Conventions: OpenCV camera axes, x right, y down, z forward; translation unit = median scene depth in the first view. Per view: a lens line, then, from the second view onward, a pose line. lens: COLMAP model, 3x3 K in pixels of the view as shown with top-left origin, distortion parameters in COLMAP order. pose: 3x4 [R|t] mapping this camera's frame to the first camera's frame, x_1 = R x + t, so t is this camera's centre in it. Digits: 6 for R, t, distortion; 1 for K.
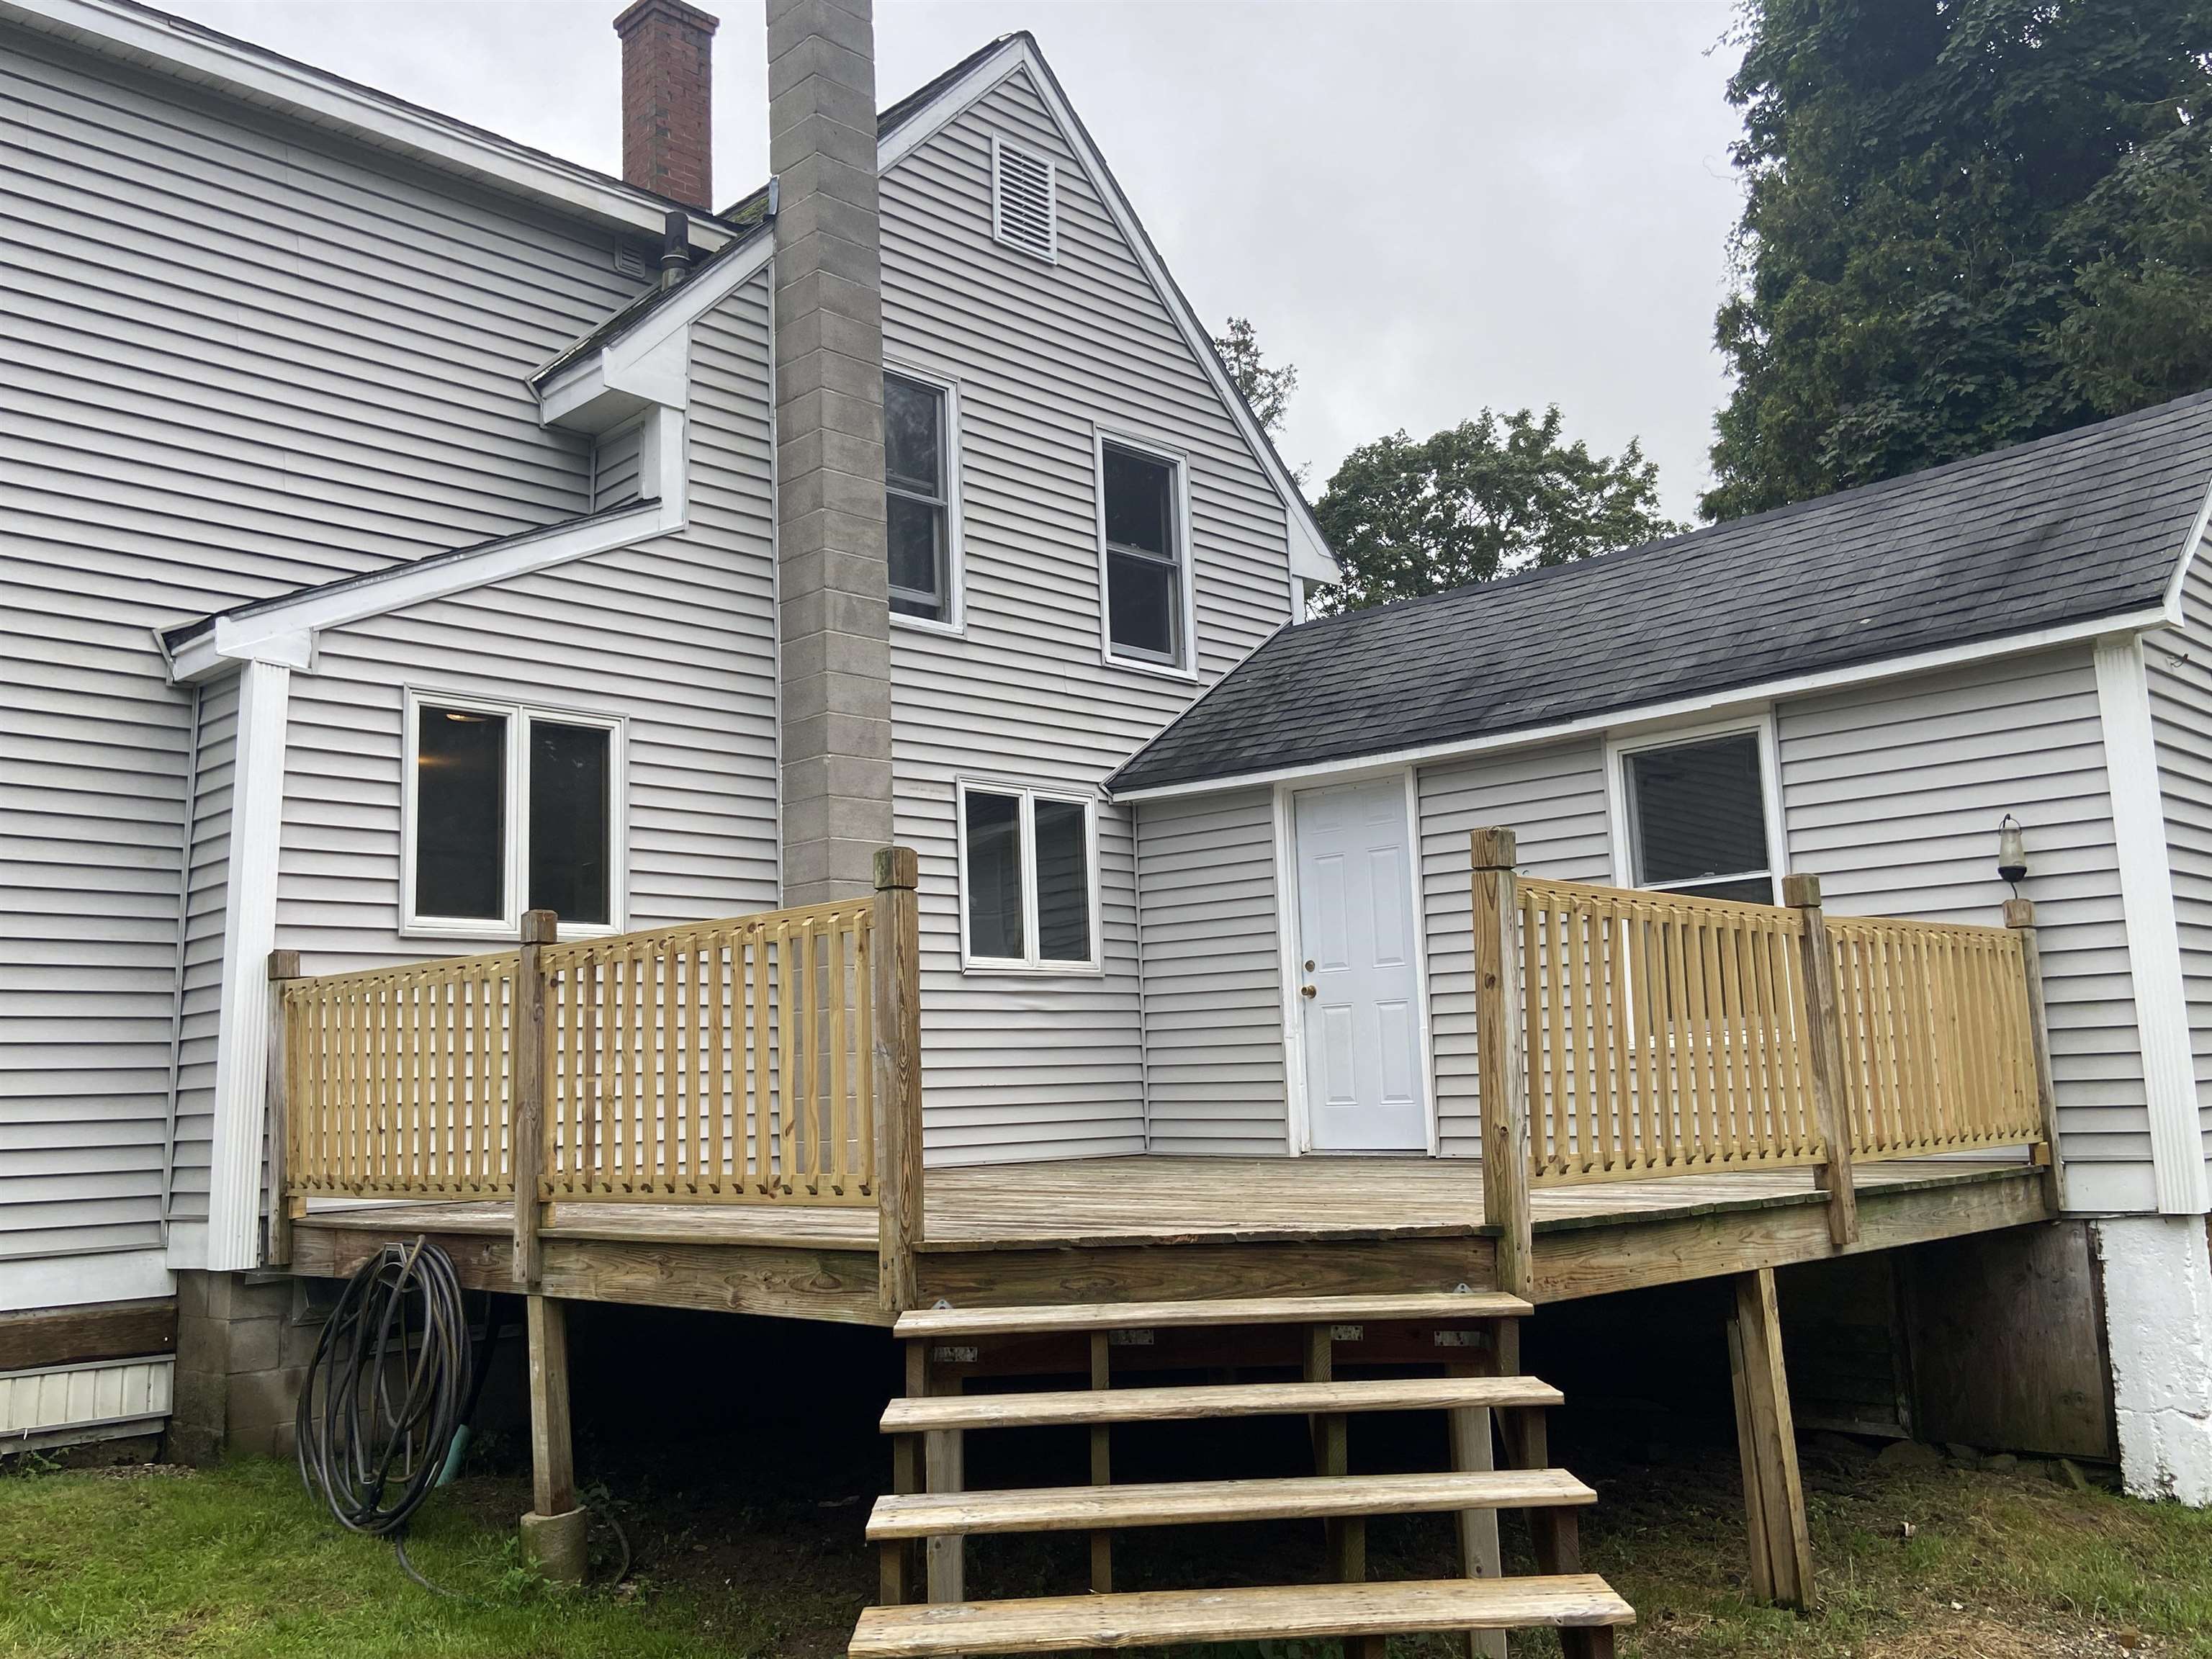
lens RADIAL K [[1880.4, 0, 1089.8], [0, 1880.4, 816.8], [0, 0, 1]] dist [0.094178, -0.072350]
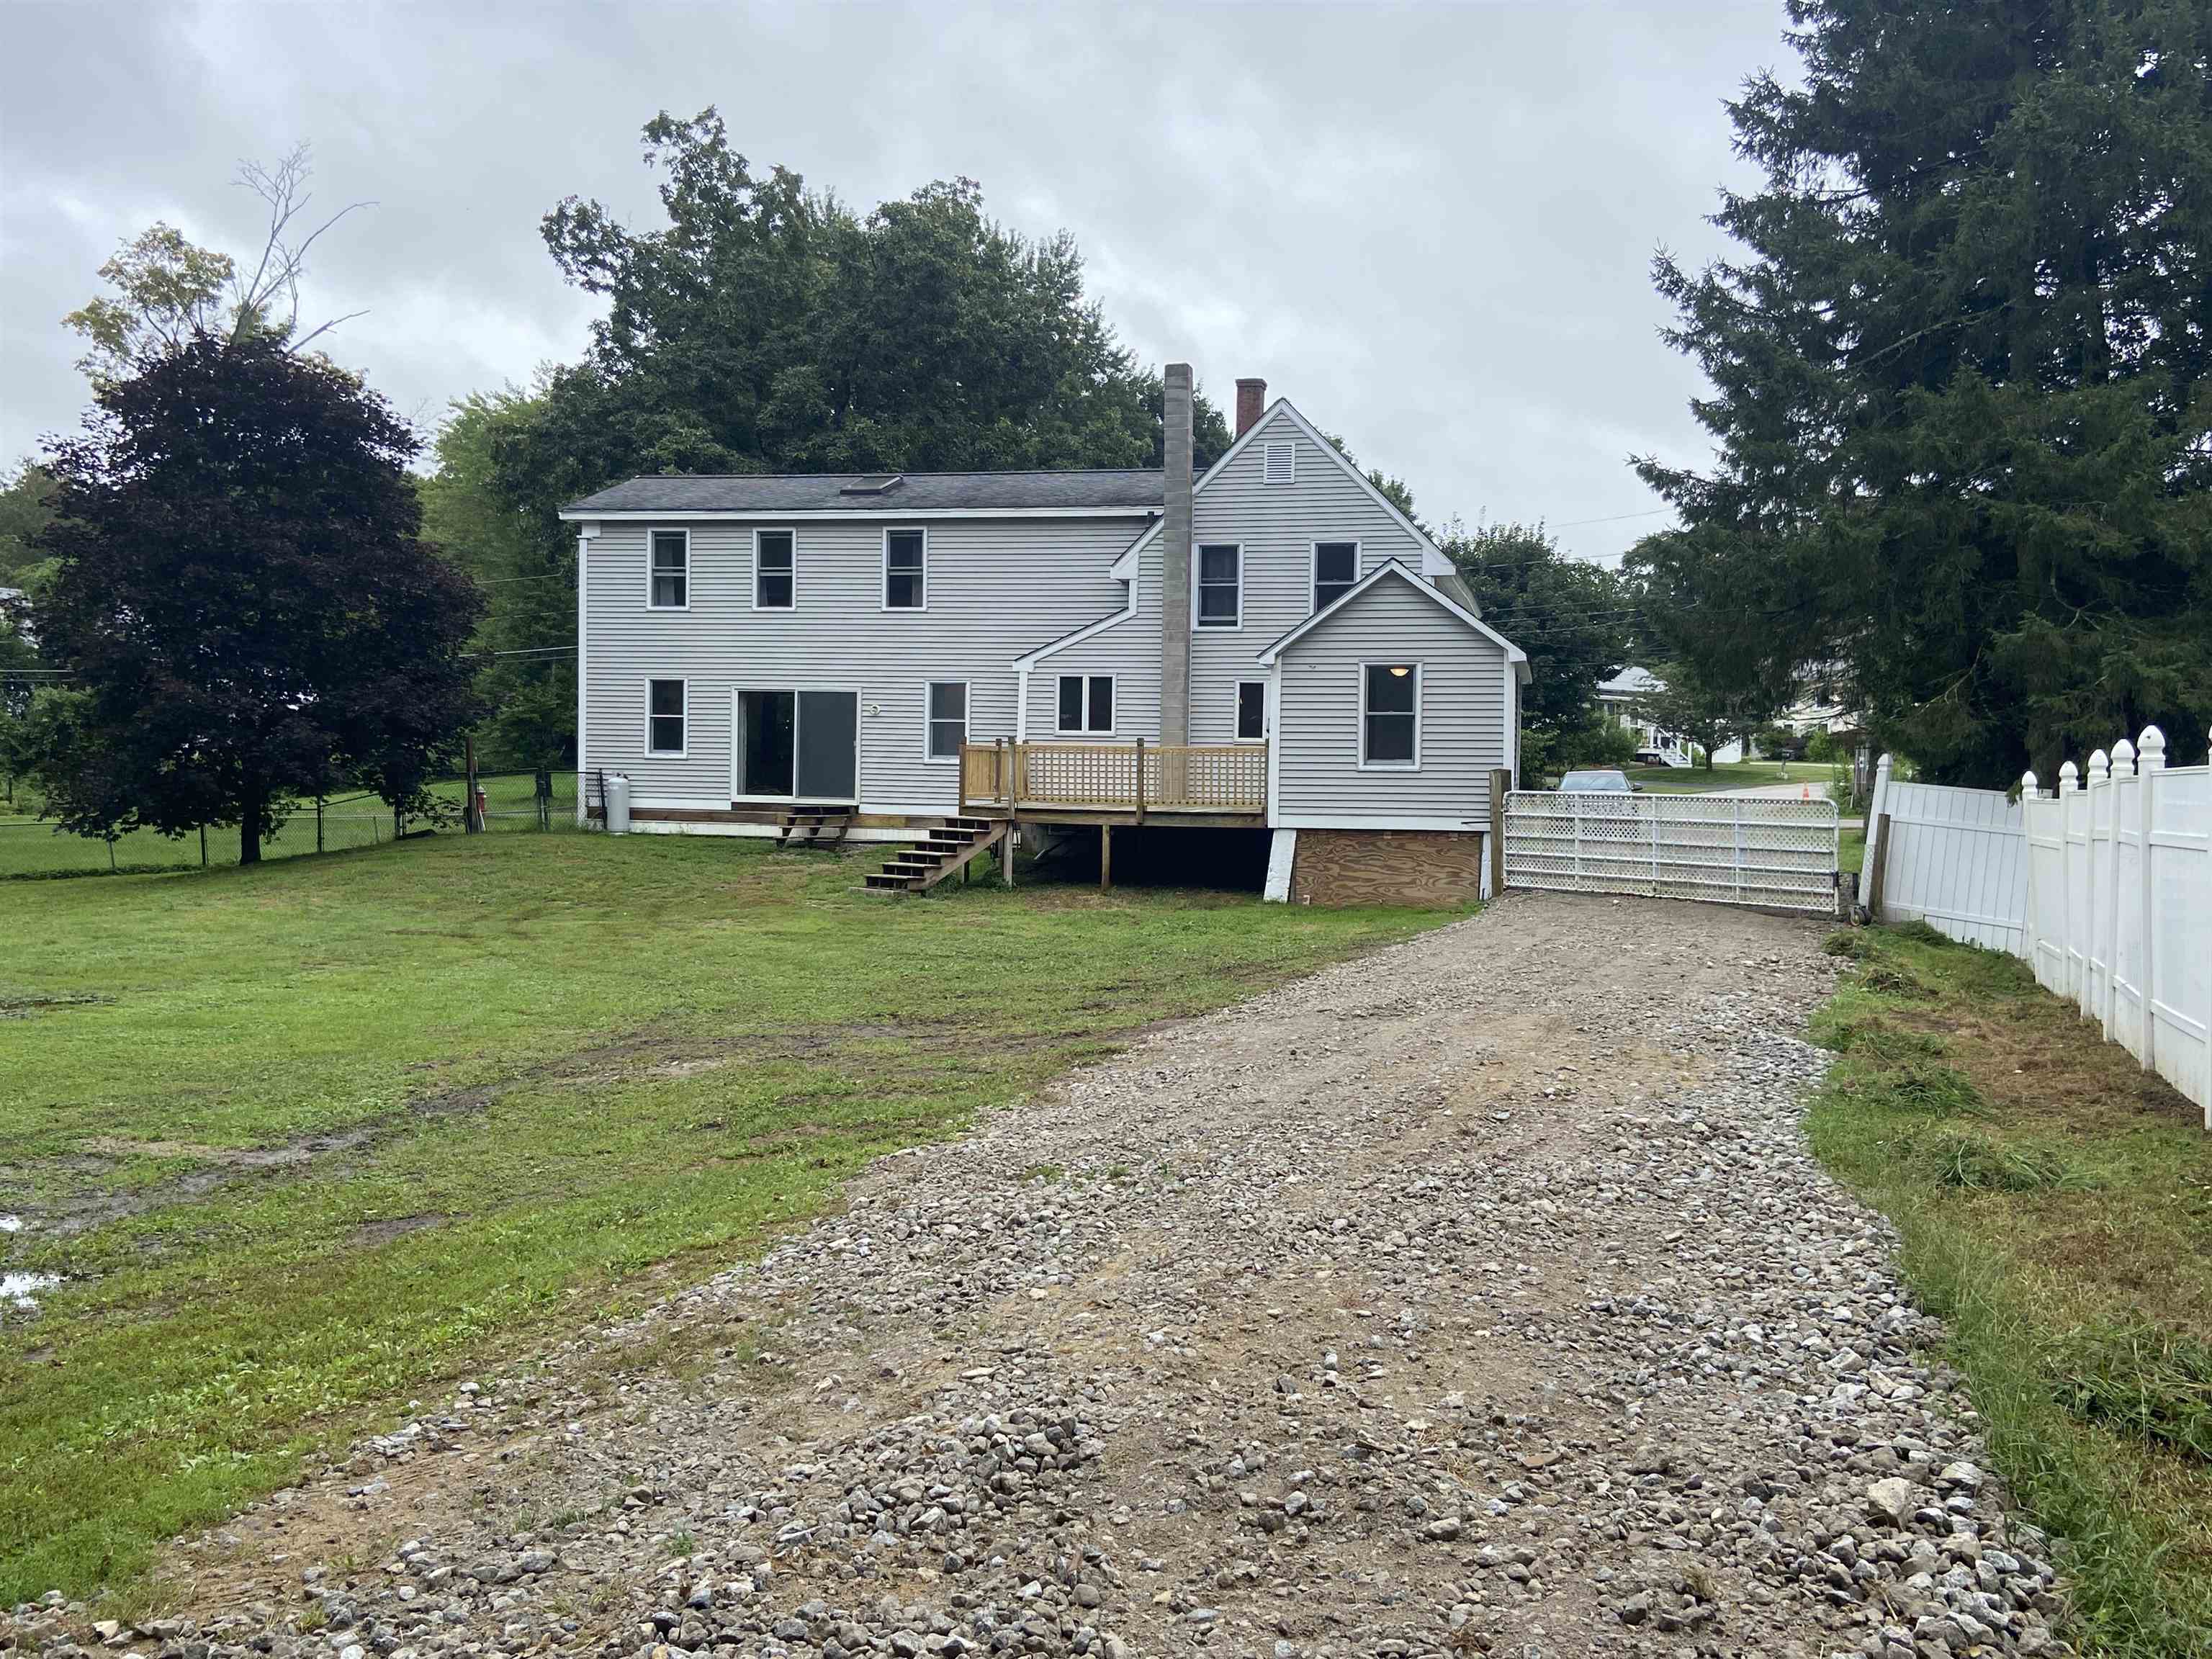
lens RADIAL K [[1880.4, 0, 1105.6], [0, 1880.4, 825.0], [0, 0, 1]] dist [0.094178, -0.072350]
pose [[0.514903, 0.065892, -0.854712, 2.466108], [0.092340, 0.986977, 0.131717, -0.211353], [0.852261, -0.146746, 0.502113, -0.745627]]
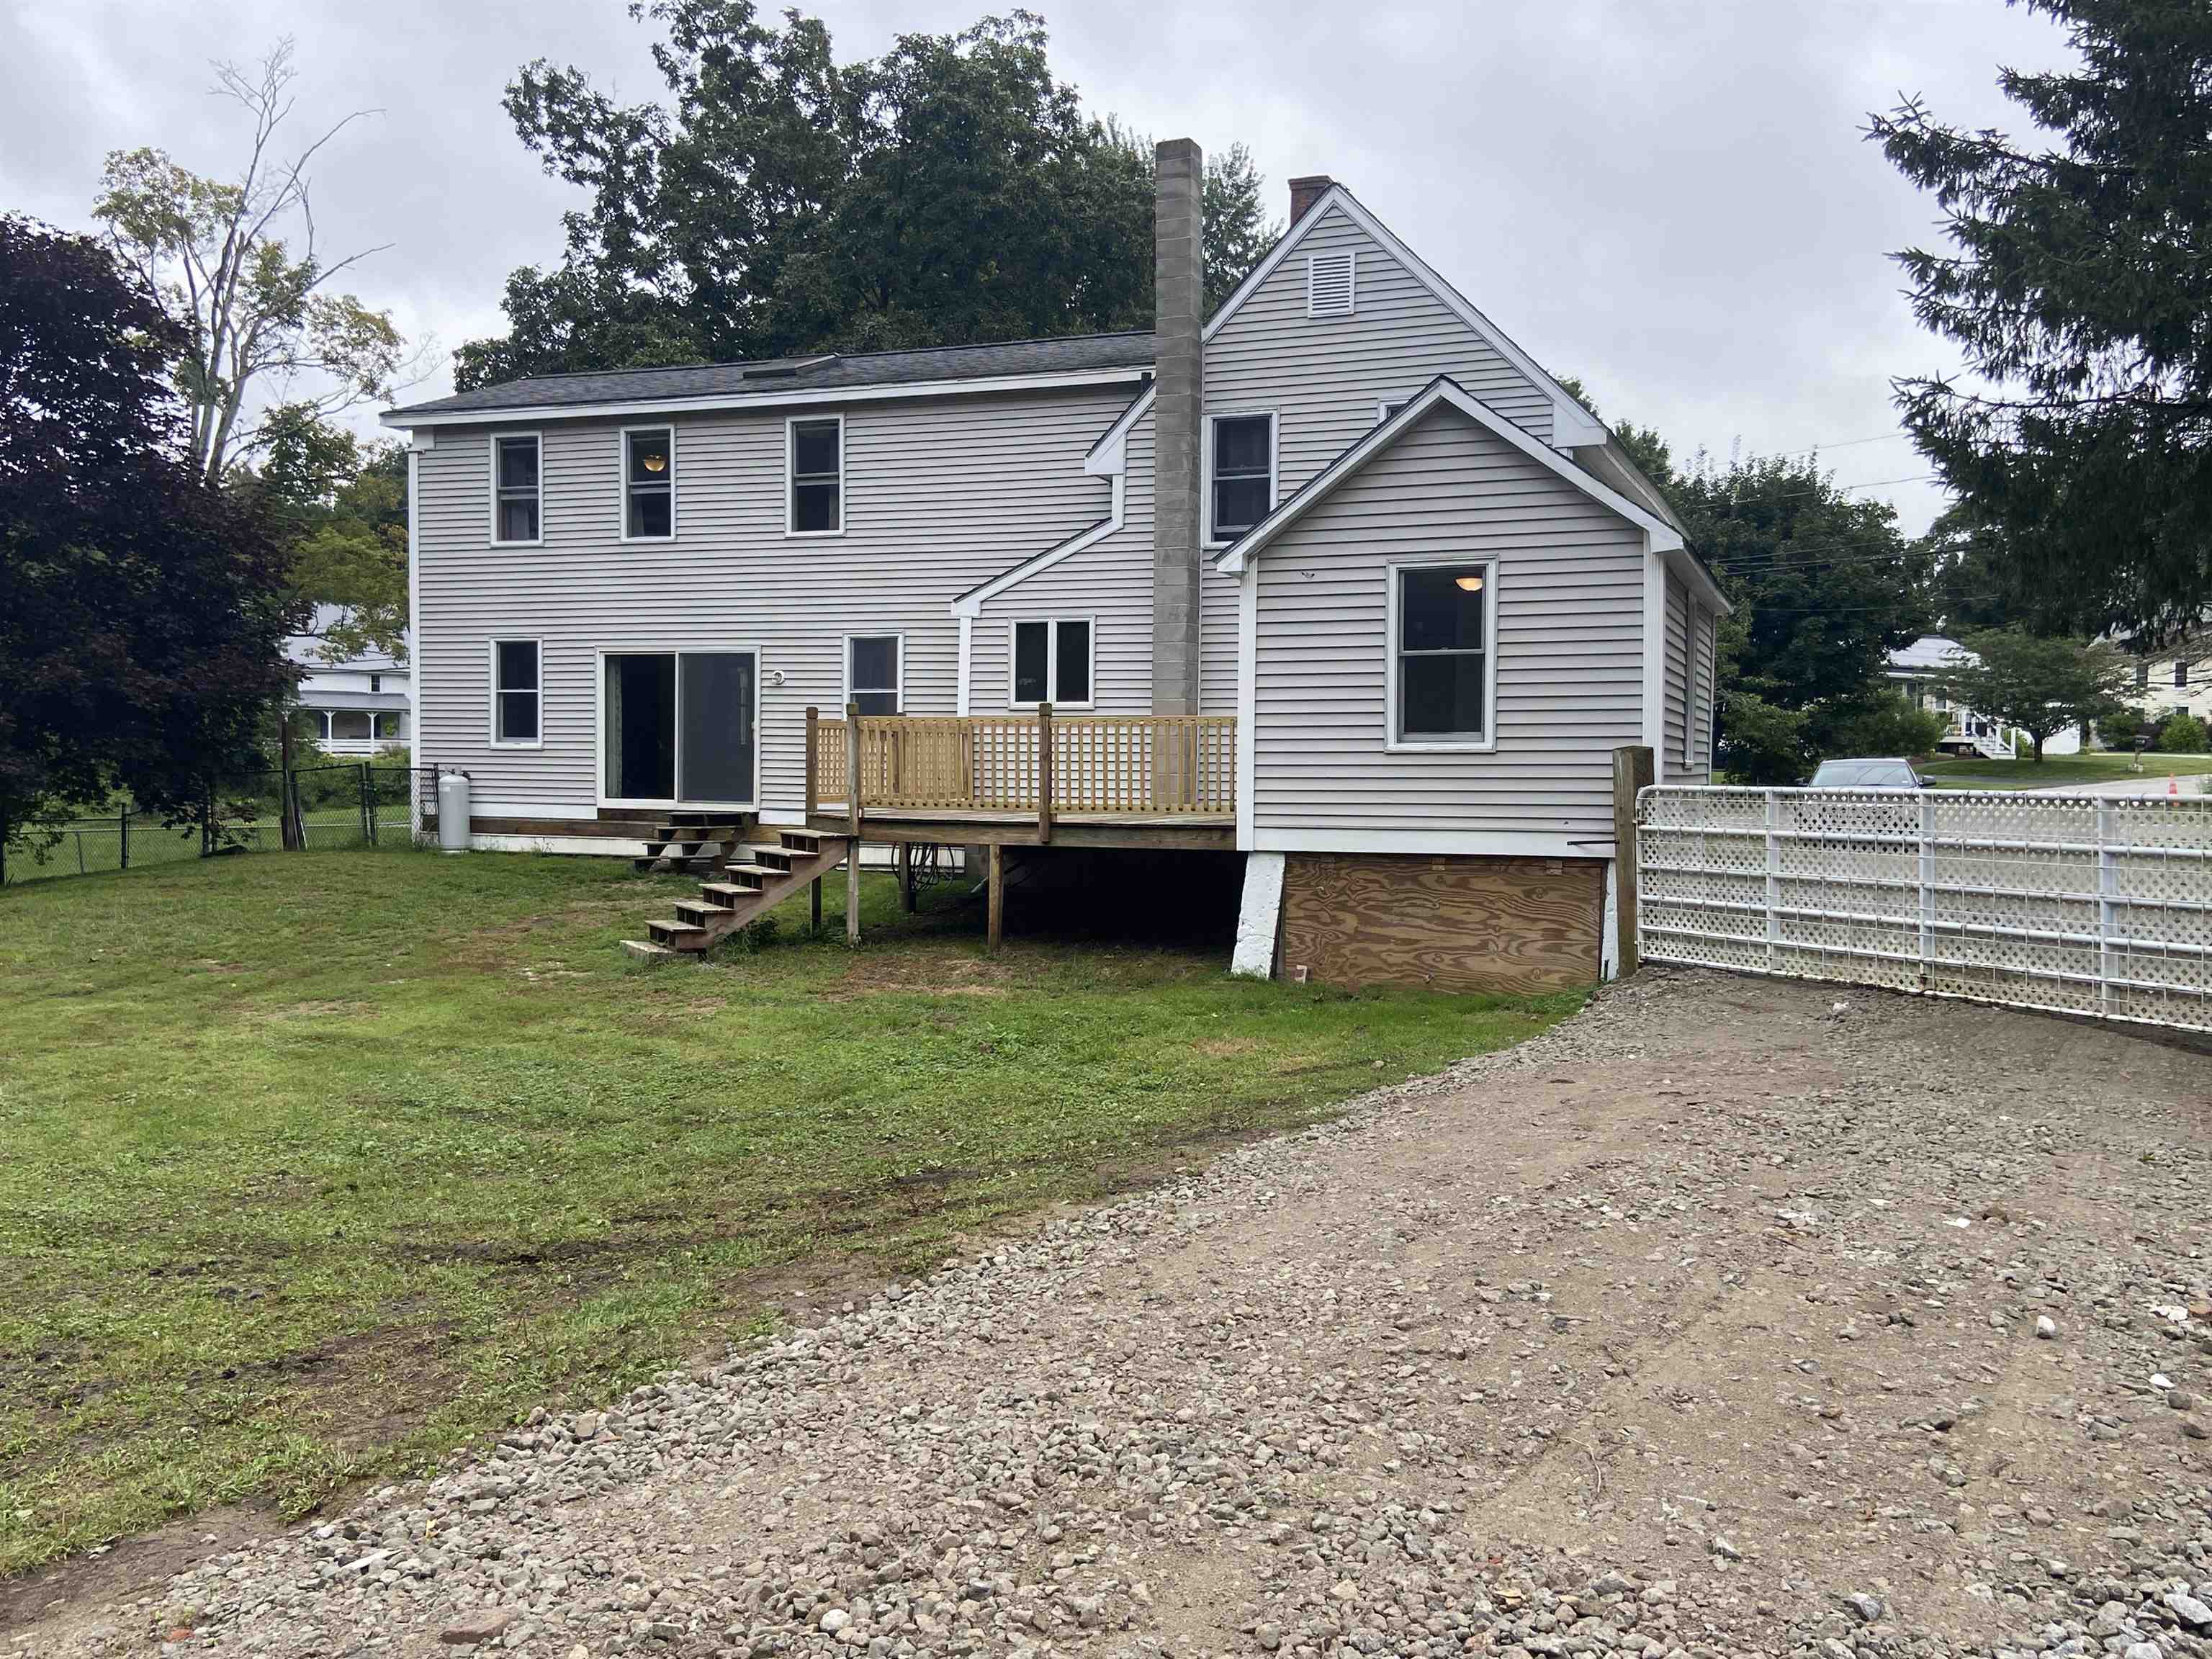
lens RADIAL K [[1880.4, 0, 1093.4], [0, 1880.4, 820.0], [0, 0, 1]] dist [0.094178, -0.072350]
pose [[0.381148, 0.061889, -0.922440, 1.743213], [0.113233, 0.987120, 0.113016, -0.058693], [0.917553, -0.147527, 0.369231, 0.064131]]
